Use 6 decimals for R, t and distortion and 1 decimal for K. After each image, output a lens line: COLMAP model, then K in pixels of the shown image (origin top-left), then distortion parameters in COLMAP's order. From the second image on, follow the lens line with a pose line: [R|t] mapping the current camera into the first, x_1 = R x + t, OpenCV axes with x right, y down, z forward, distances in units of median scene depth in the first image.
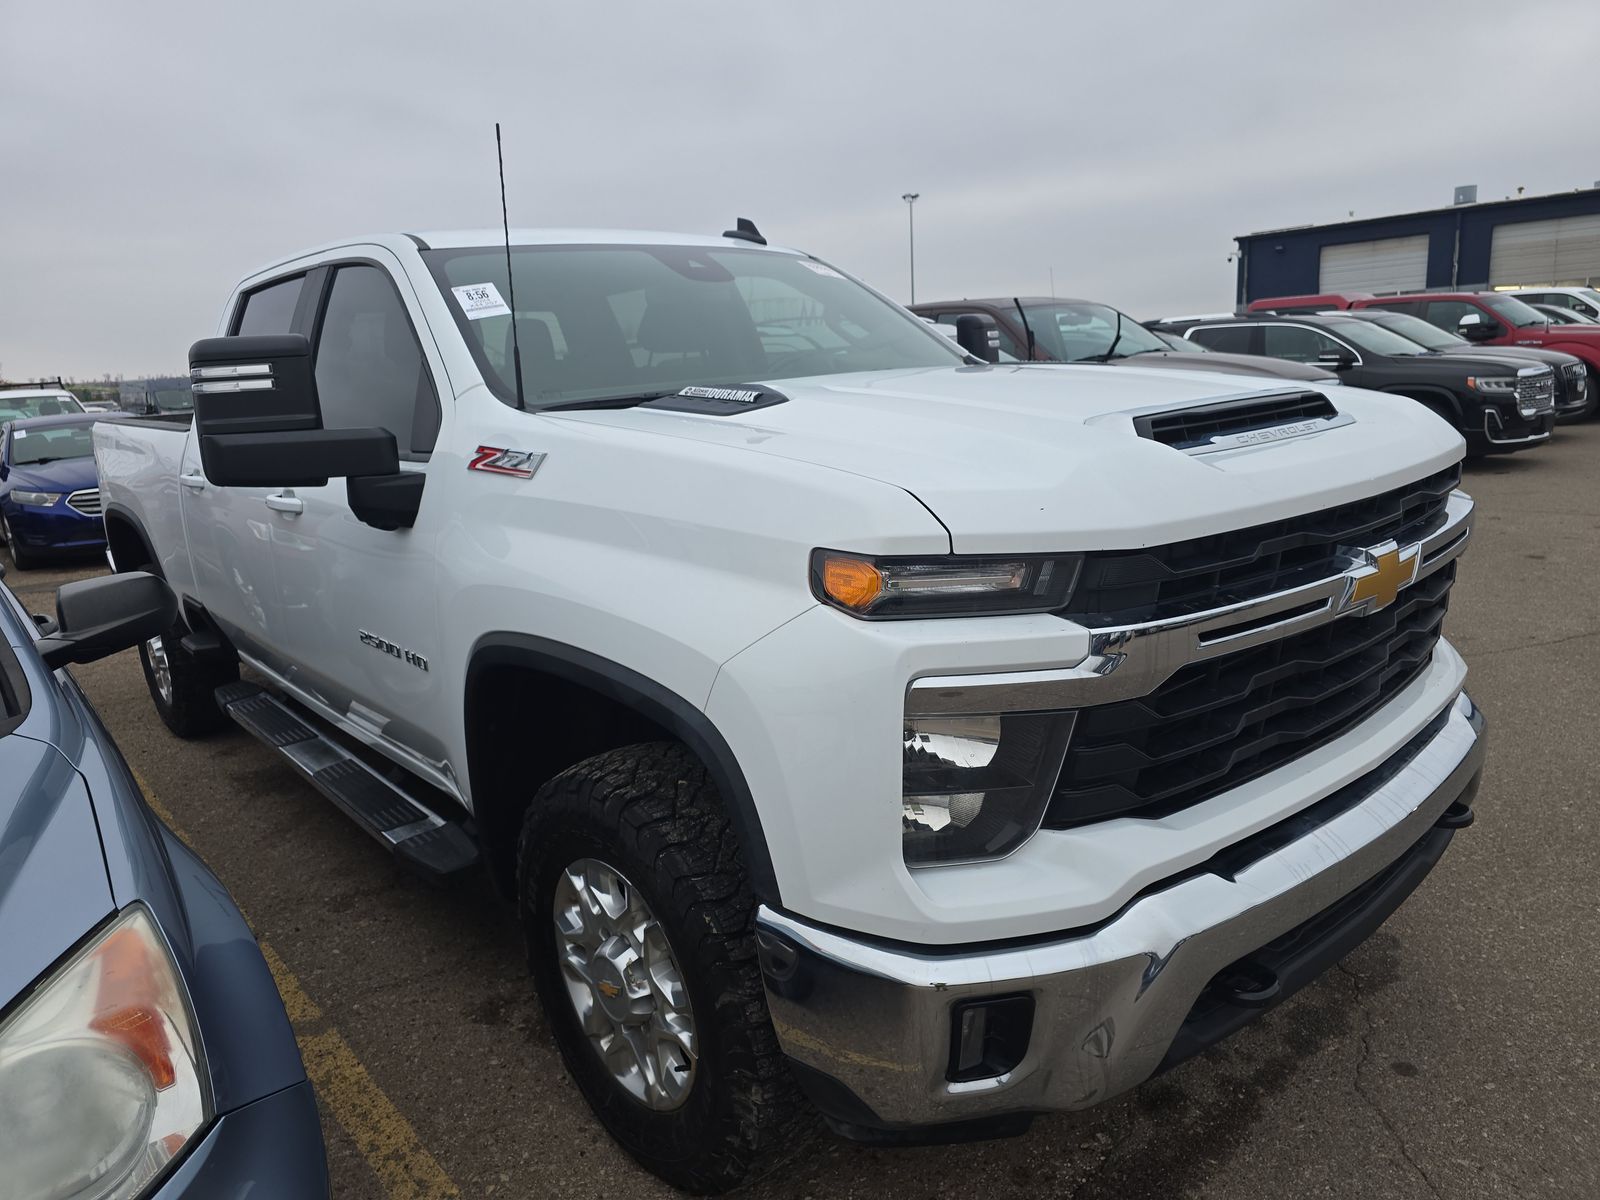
lens RADIAL K [[1084.8, 0, 813.6], [0, 1084.8, 595.3], [0, 0, 1]] dist [0.044667, -0.030426]
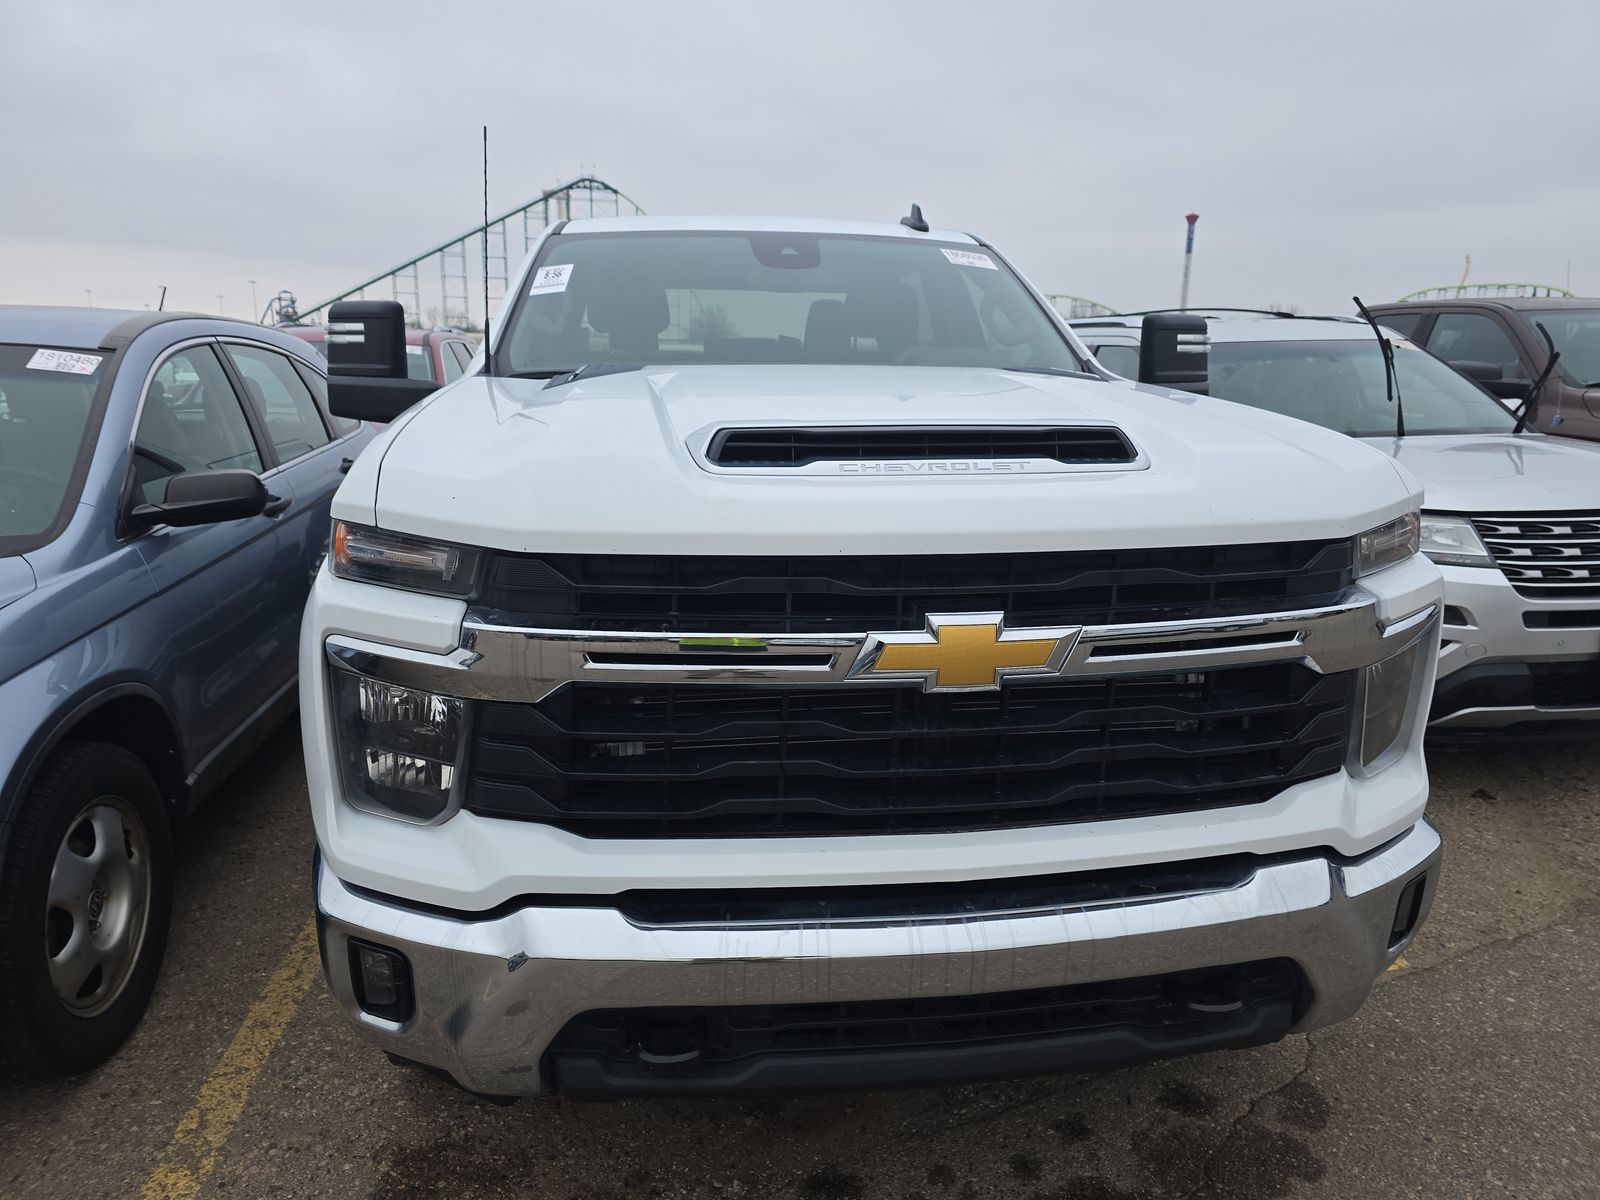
lens RADIAL K [[1084.8, 0, 809.8], [0, 1084.8, 598.4], [0, 0, 1]] dist [0.044667, -0.030426]
pose [[0.834774, 0.184300, -0.518831, 0.789042], [-0.175219, 0.982247, 0.066997, -0.086109], [0.521968, 0.034982, 0.852247, 0.231845]]
